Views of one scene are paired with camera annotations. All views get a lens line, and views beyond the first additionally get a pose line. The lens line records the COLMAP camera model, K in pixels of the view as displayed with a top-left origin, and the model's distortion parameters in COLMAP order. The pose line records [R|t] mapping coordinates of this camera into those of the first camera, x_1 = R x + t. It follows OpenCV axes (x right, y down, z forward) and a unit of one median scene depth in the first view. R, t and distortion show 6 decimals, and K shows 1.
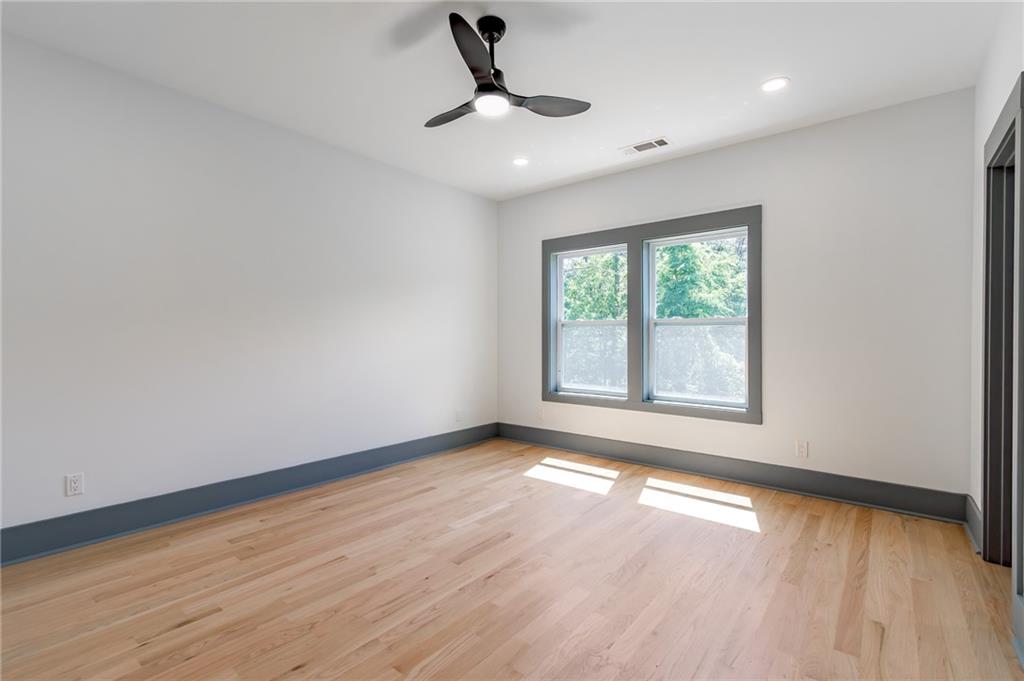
lens RADIAL K [[458.4, 0, 514.9], [0, 458.4, 337.7], [0, 0, 1]] dist [-0.004663, -0.000766]
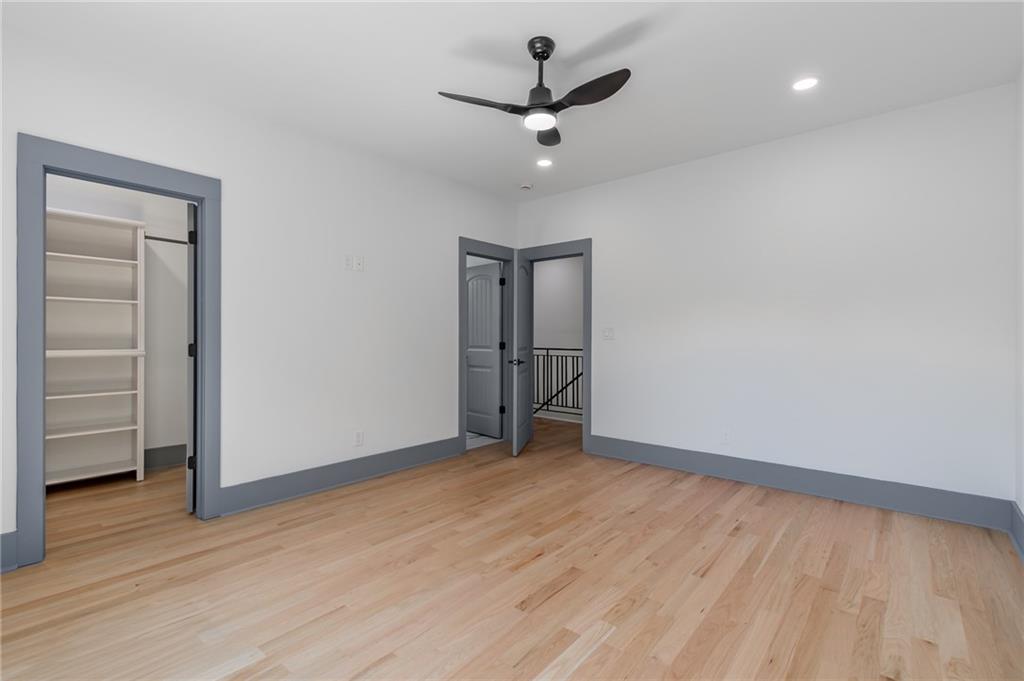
lens RADIAL K [[458.4, 0, 514.9], [0, 458.4, 337.7], [0, 0, 1]] dist [-0.004663, -0.000766]
pose [[-0.999742, -0.004186, 0.022309, -0.016739], [-0.004123, 0.999987, 0.002864, -0.005187], [-0.022320, 0.002771, -0.999747, 1.882402]]
